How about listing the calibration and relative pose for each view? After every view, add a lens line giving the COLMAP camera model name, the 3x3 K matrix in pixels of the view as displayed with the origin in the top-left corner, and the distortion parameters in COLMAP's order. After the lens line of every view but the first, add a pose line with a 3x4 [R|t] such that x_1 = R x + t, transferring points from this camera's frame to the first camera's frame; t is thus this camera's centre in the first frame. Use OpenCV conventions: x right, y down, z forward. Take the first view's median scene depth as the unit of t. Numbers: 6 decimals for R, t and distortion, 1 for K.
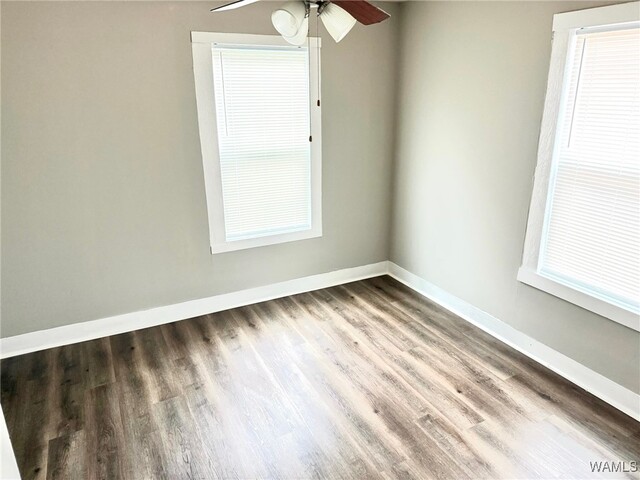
lens RADIAL K [[465.5, 0, 320.0], [0, 465.5, 240.0], [0, 0, 1]] dist [0.100215, -0.119579]
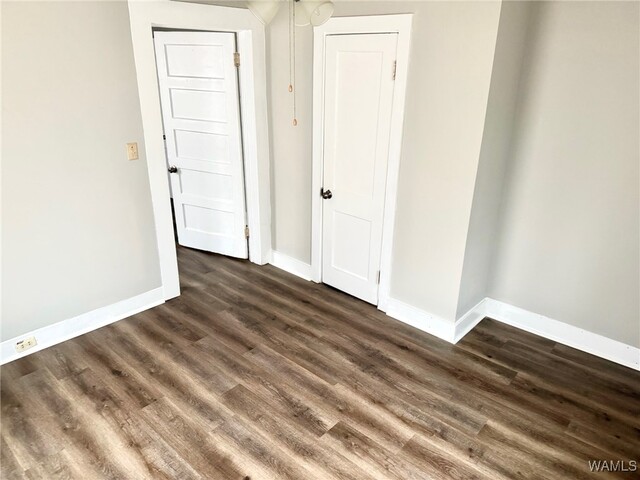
lens RADIAL K [[465.5, 0, 320.0], [0, 465.5, 240.0], [0, 0, 1]] dist [0.100215, -0.119579]
pose [[-0.933656, 0.131236, -0.333261, 0.225673], [-0.115073, 0.771217, 0.626085, -0.488576], [0.339181, 0.622897, -0.704950, 1.396441]]
